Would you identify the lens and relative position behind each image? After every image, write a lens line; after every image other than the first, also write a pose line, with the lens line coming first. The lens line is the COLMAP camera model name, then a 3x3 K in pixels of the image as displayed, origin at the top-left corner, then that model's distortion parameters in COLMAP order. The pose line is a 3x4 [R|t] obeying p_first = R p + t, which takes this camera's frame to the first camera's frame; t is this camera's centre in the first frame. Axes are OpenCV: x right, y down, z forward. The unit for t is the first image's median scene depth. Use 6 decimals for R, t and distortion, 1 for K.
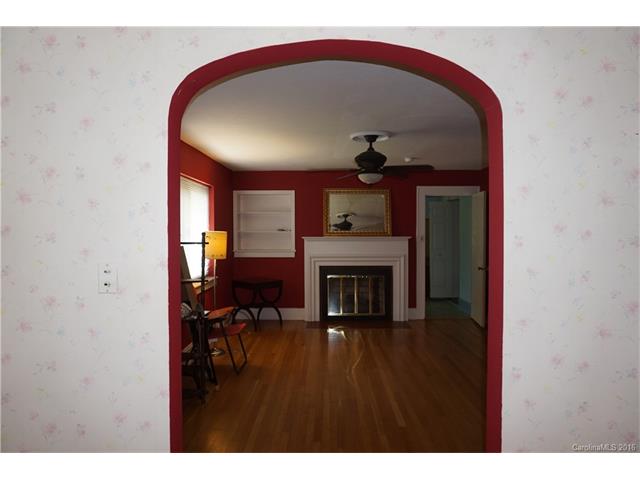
lens RADIAL K [[436.3, 0, 323.9], [0, 436.3, 242.1], [0, 0, 1]] dist [-0.040013, 0.027370]
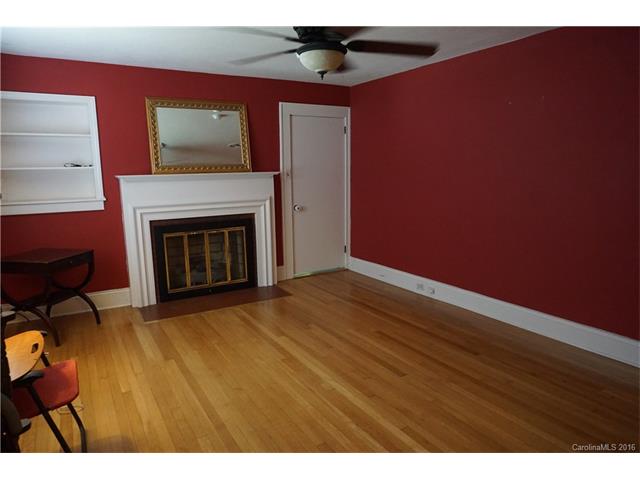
lens RADIAL K [[436.3, 0, 322.8], [0, 436.3, 239.1], [0, 0, 1]] dist [-0.040013, 0.027370]
pose [[0.855907, -0.096686, 0.508012, -0.123017], [0.027418, 0.989469, 0.142125, -0.002517], [-0.516403, -0.107718, 0.849544, 0.330846]]
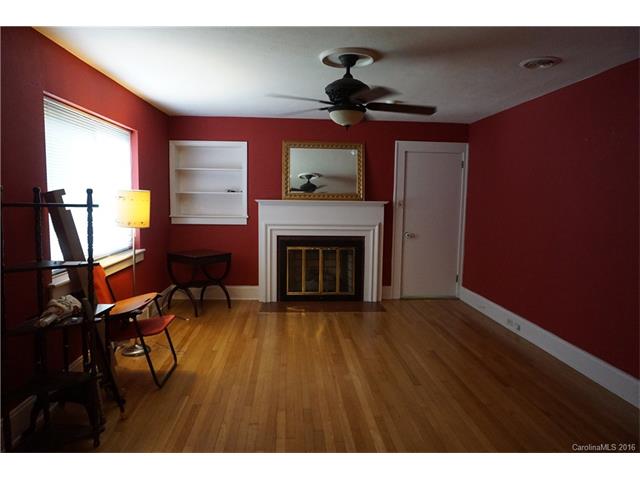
lens RADIAL K [[436.3, 0, 316.4], [0, 436.3, 239.9], [0, 0, 1]] dist [-0.040013, 0.027370]
pose [[0.997431, 0.009278, 0.071032, 0.005564], [-0.014652, 0.997037, 0.075515, -0.000396], [-0.070121, -0.076362, 0.994611, 0.179721]]
